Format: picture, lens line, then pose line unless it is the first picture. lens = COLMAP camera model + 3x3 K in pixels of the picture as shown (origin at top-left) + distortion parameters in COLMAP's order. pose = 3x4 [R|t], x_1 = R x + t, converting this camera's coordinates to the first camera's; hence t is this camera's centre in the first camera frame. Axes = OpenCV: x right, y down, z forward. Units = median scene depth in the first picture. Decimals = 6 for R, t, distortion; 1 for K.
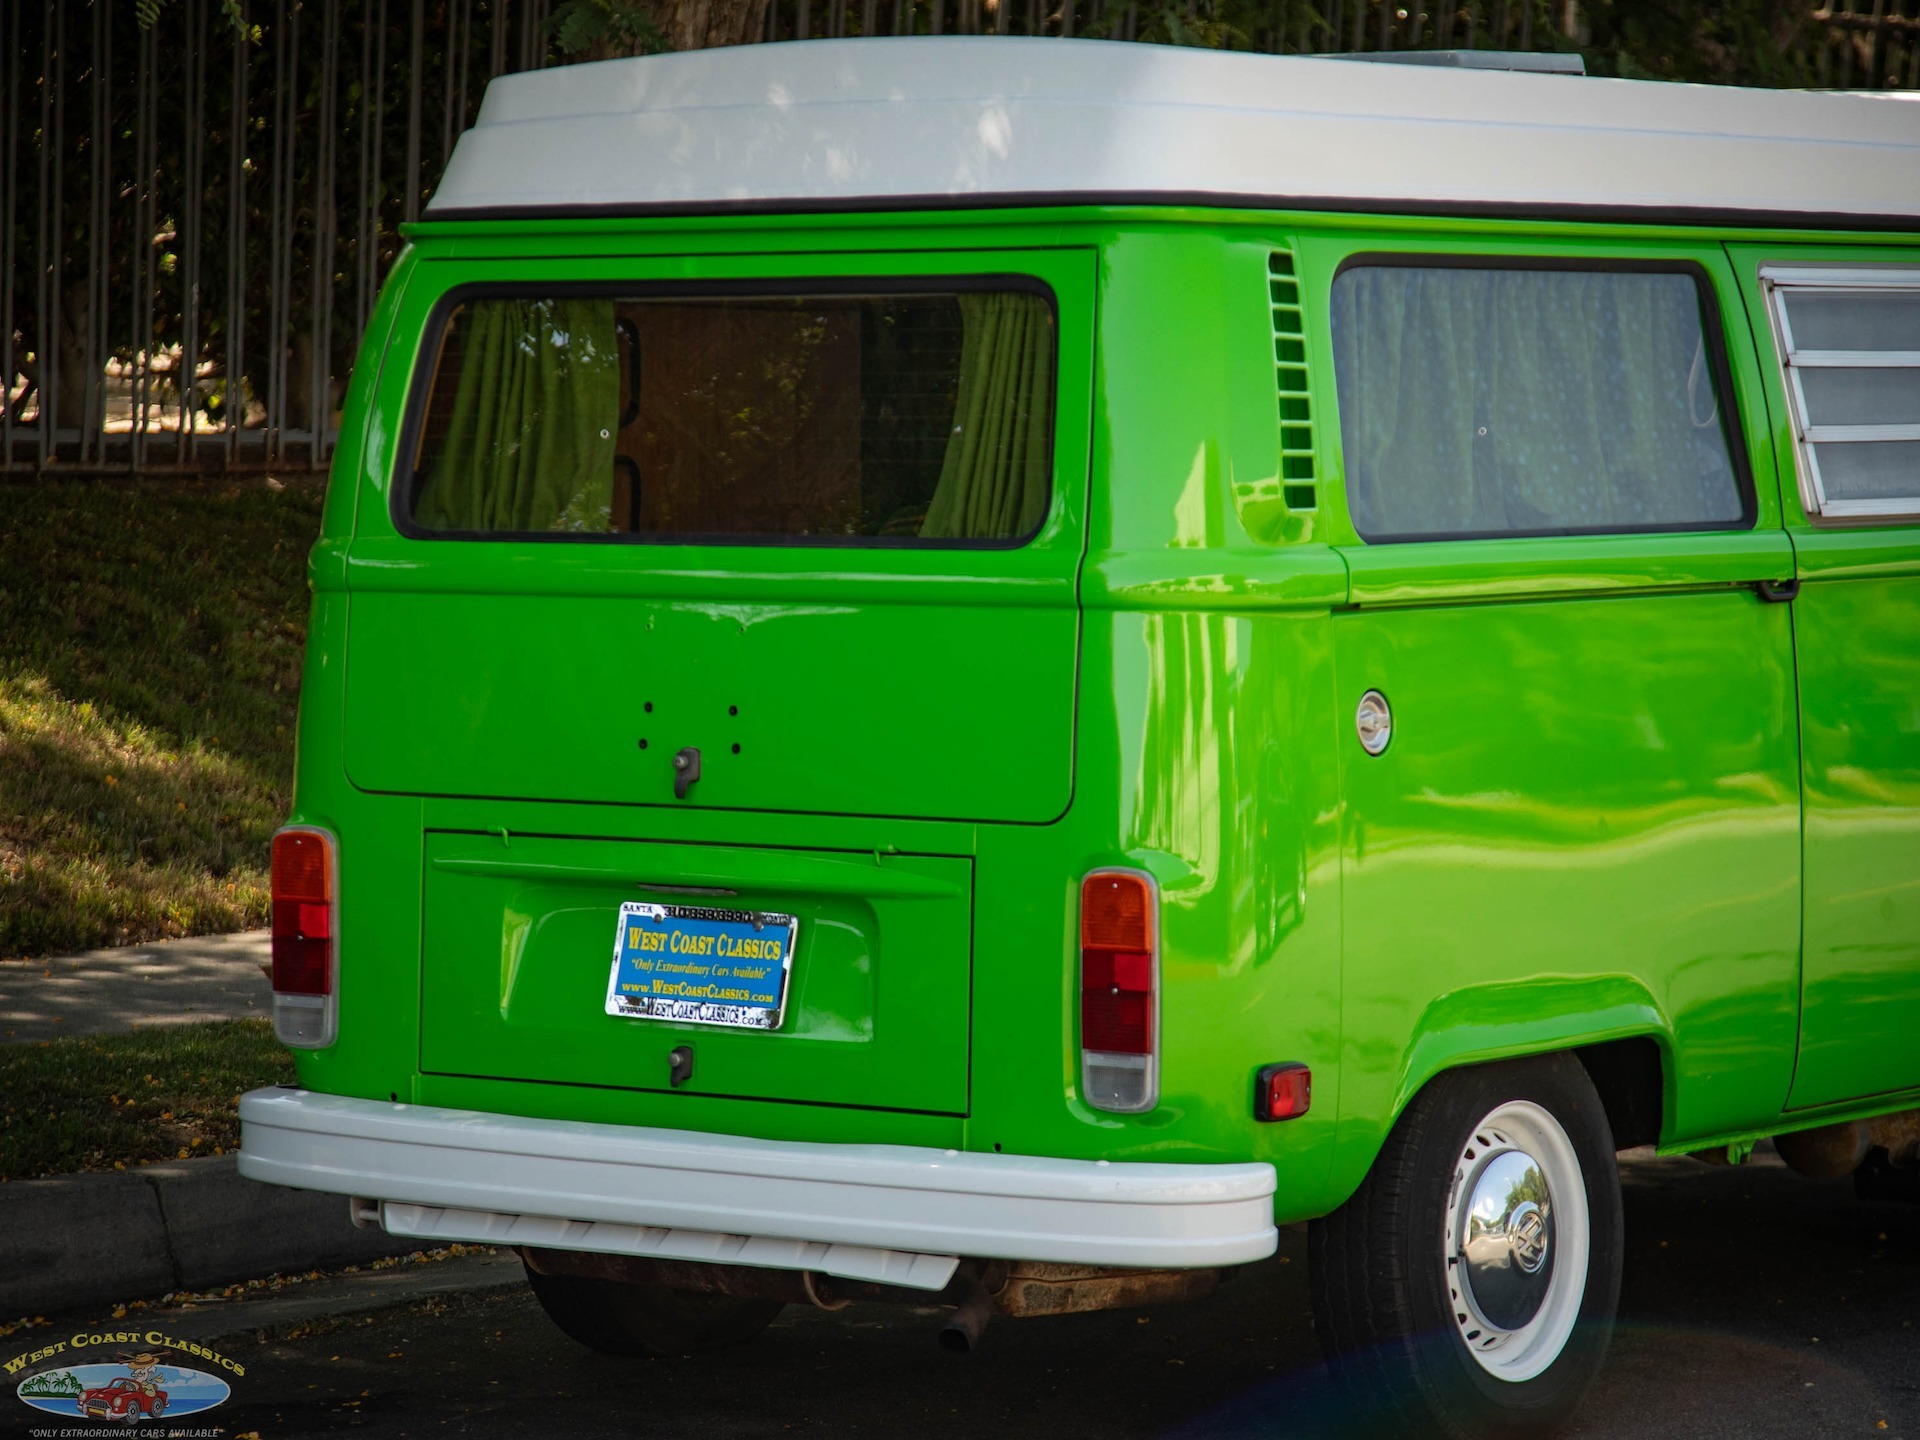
lens RADIAL K [[5938.2, 0, 958.5], [0, 5938.2, 727.9], [0, 0, 1]] dist [0.640512, -0.081649]
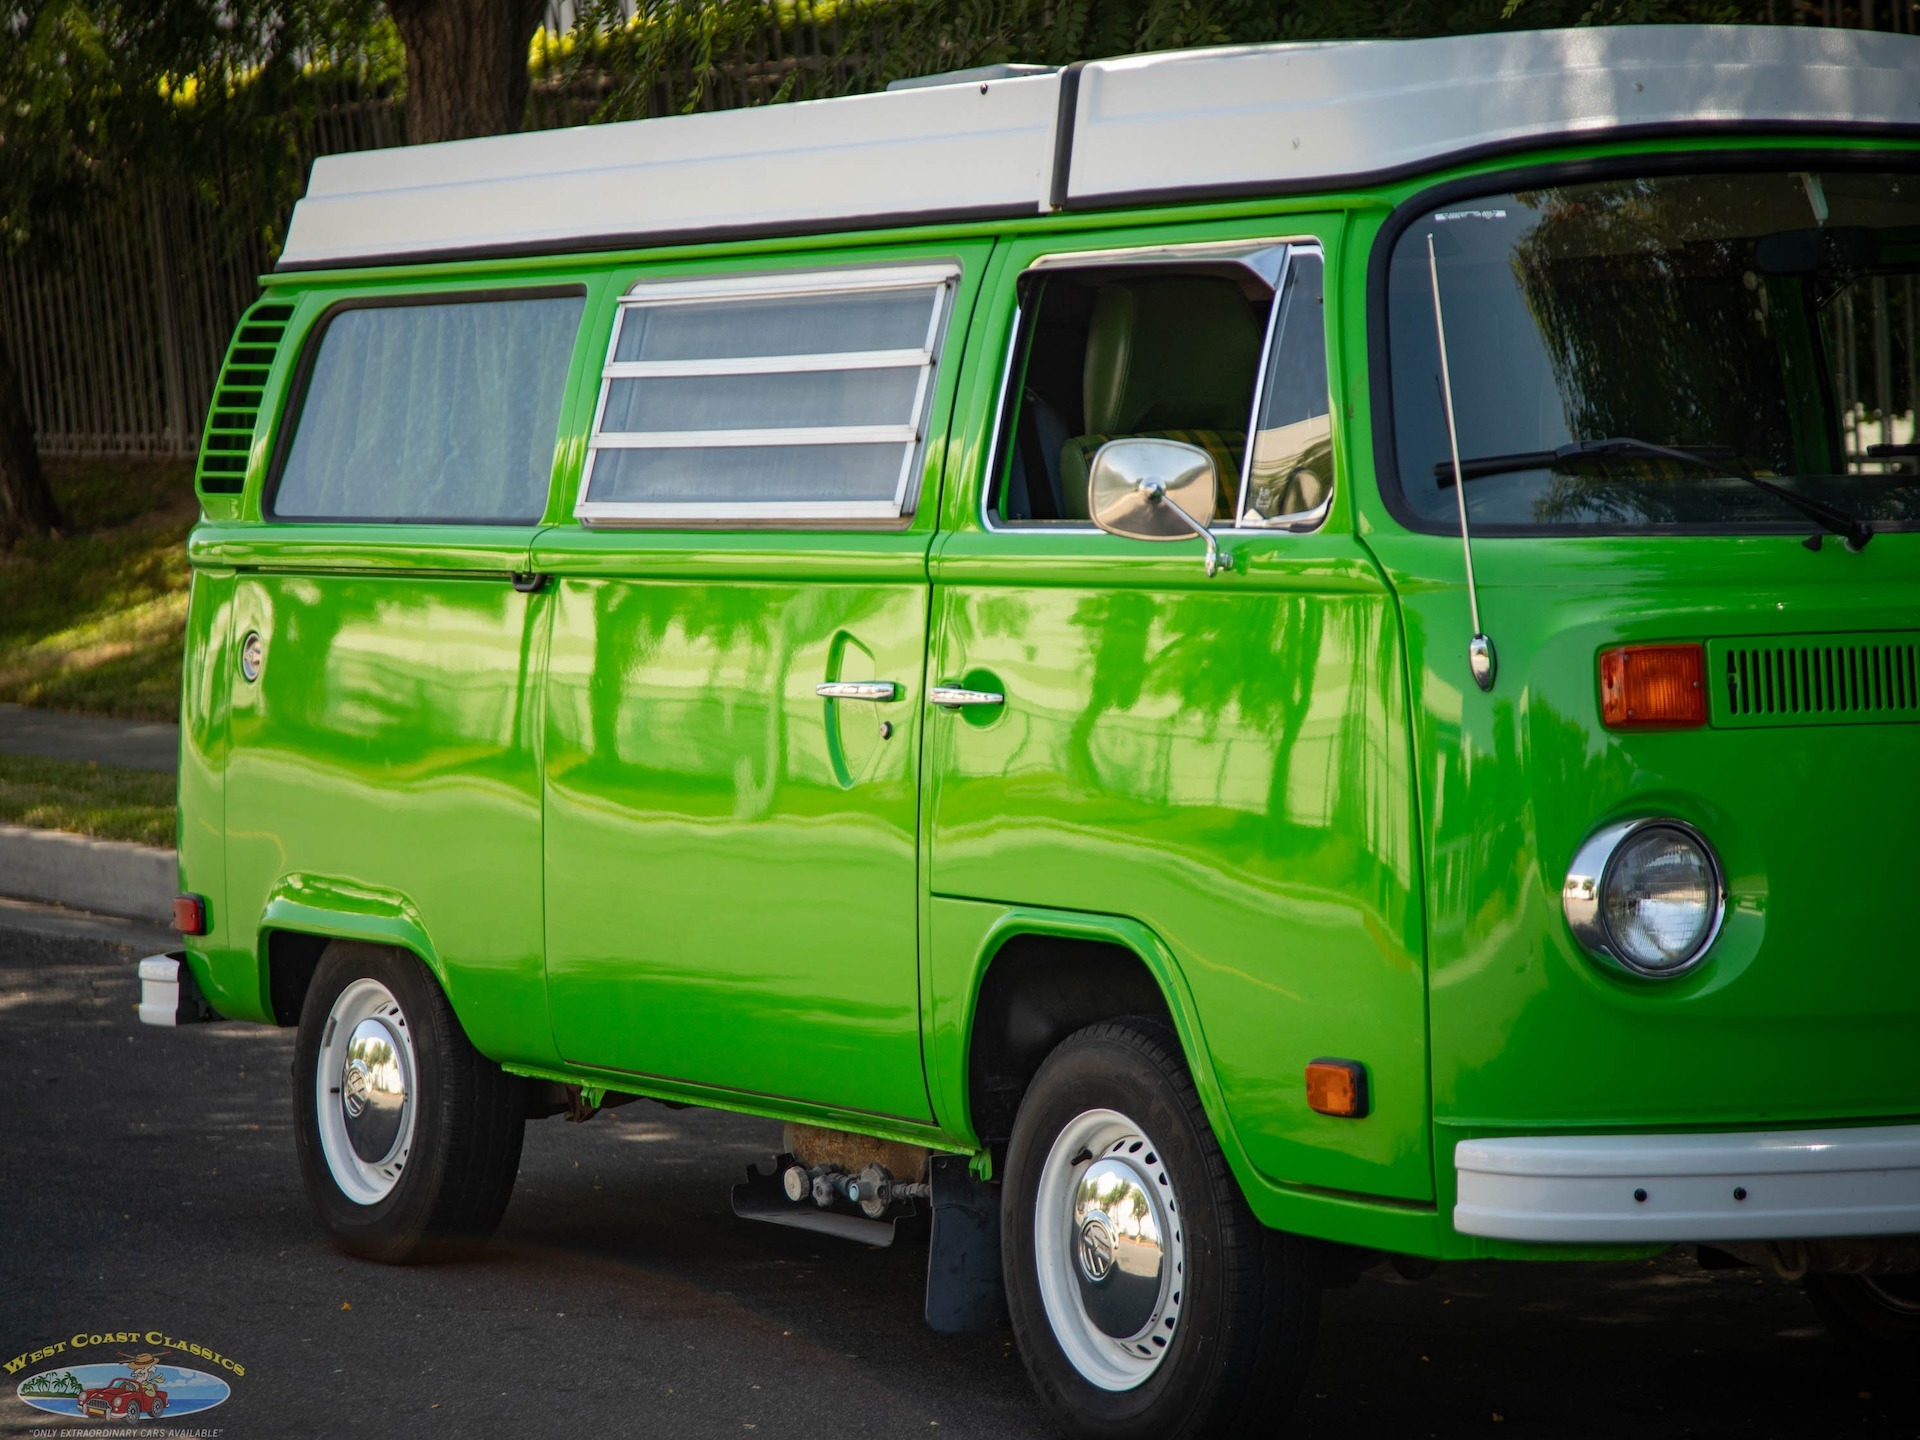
lens RADIAL K [[5938.2, 0, 958.5], [0, 5938.2, 727.9], [0, 0, 1]] dist [0.640512, -0.081649]
pose [[-0.388434, 0.046088, -0.920323, 1.204458], [-0.039230, 0.997016, 0.066486, -0.077760], [0.920641, 0.061930, -0.385467, 1.614249]]
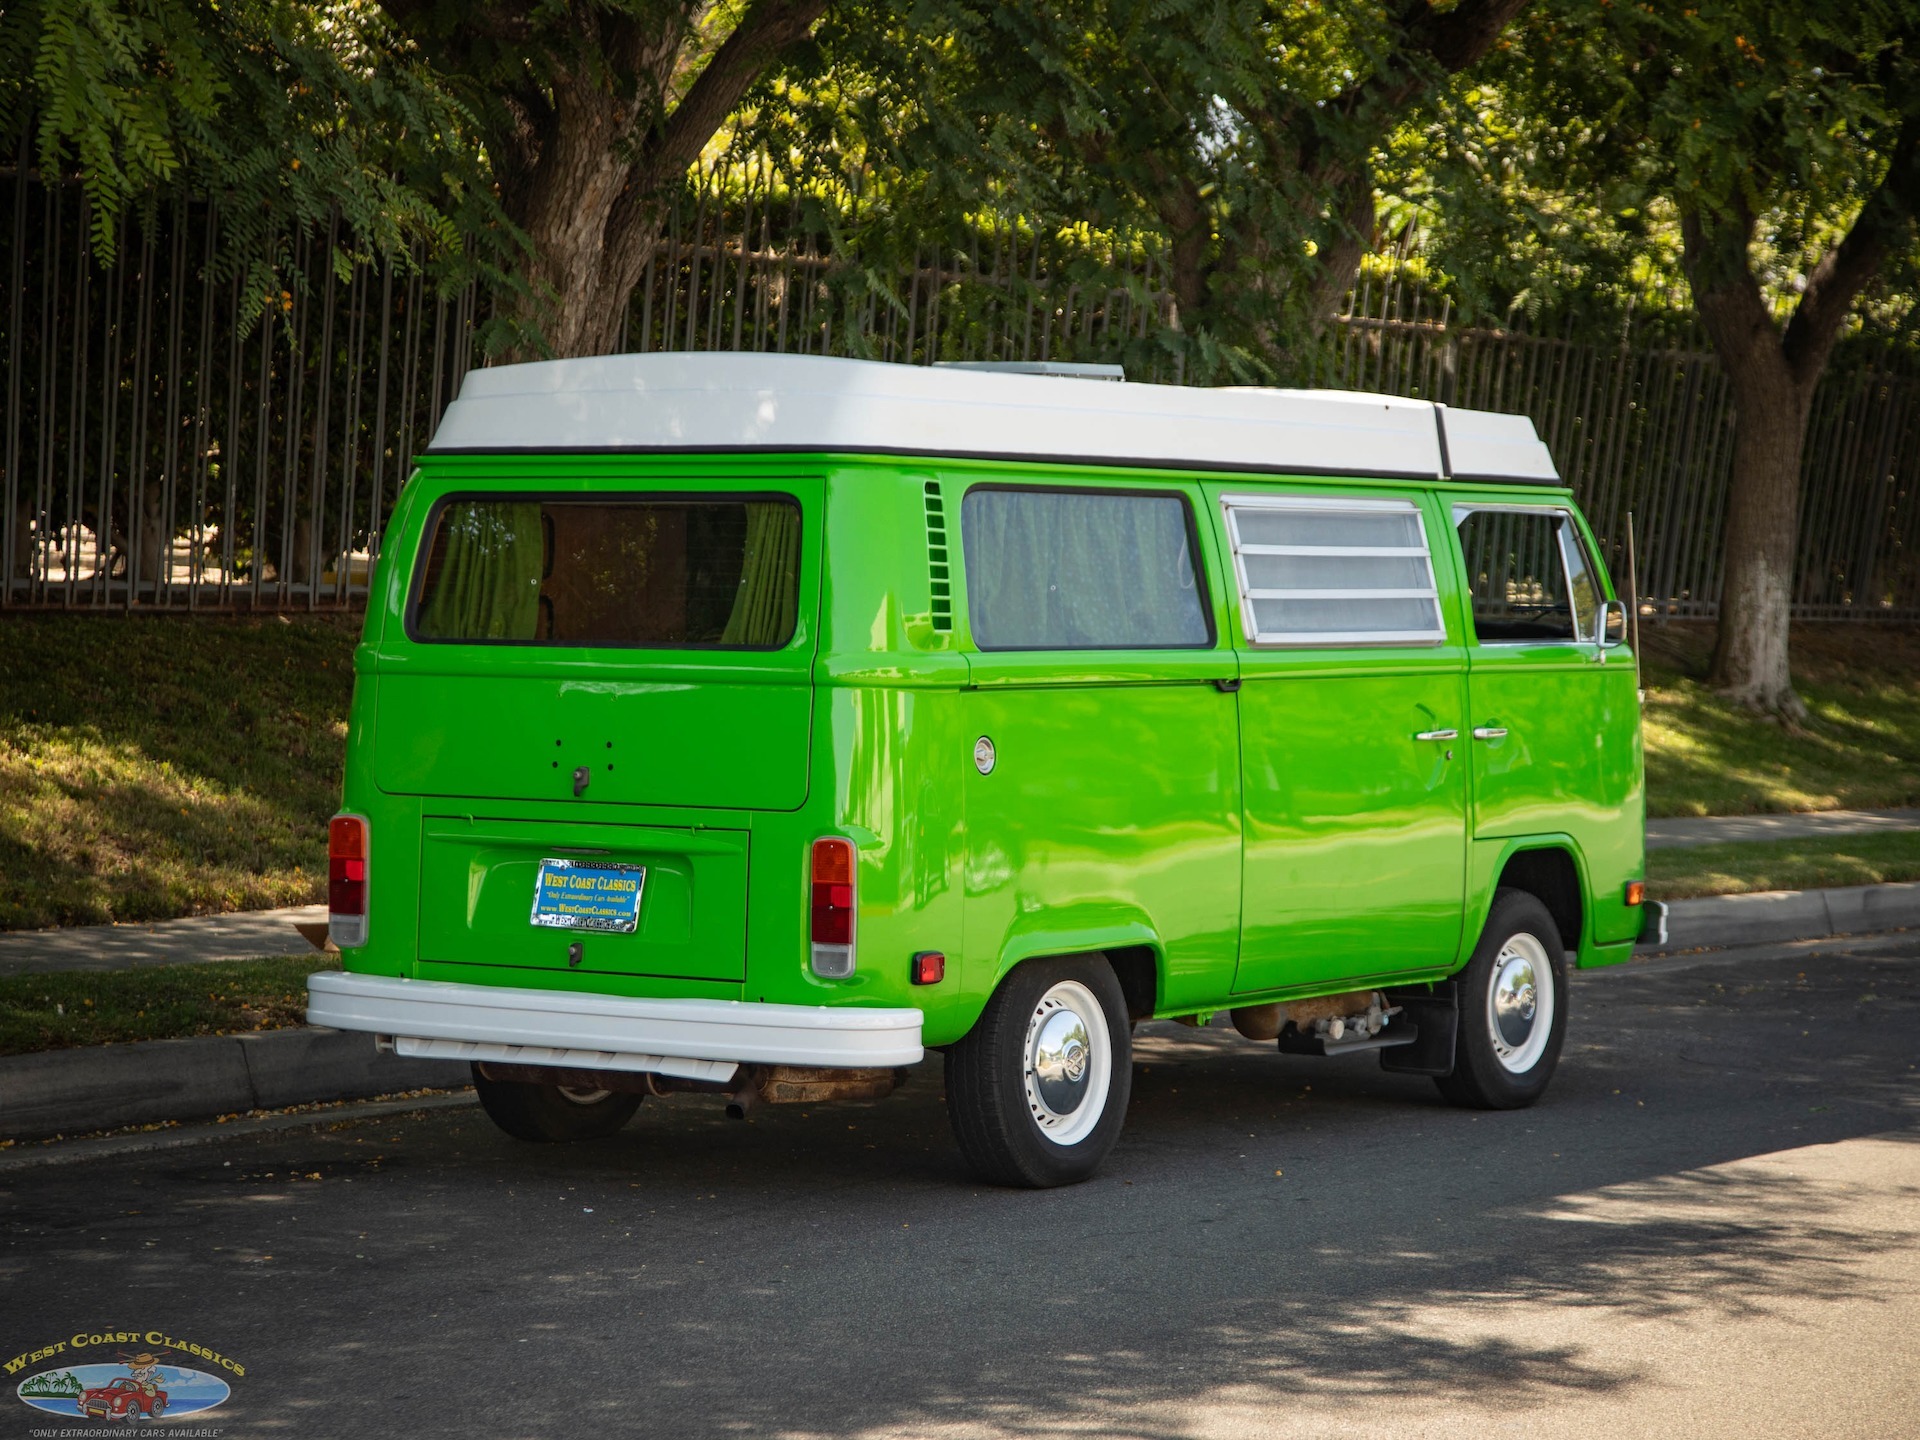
lens RADIAL K [[4610.1, 0, 984.9], [0, 4610.1, 725.4], [0, 0, 1]] dist [0.413801, 0.084638]
pose [[0.998731, 0.010858, 0.049174, 0.004231], [-0.009751, 0.999695, -0.022690, 0.020035], [-0.049405, 0.022182, 0.998532, -0.317879]]
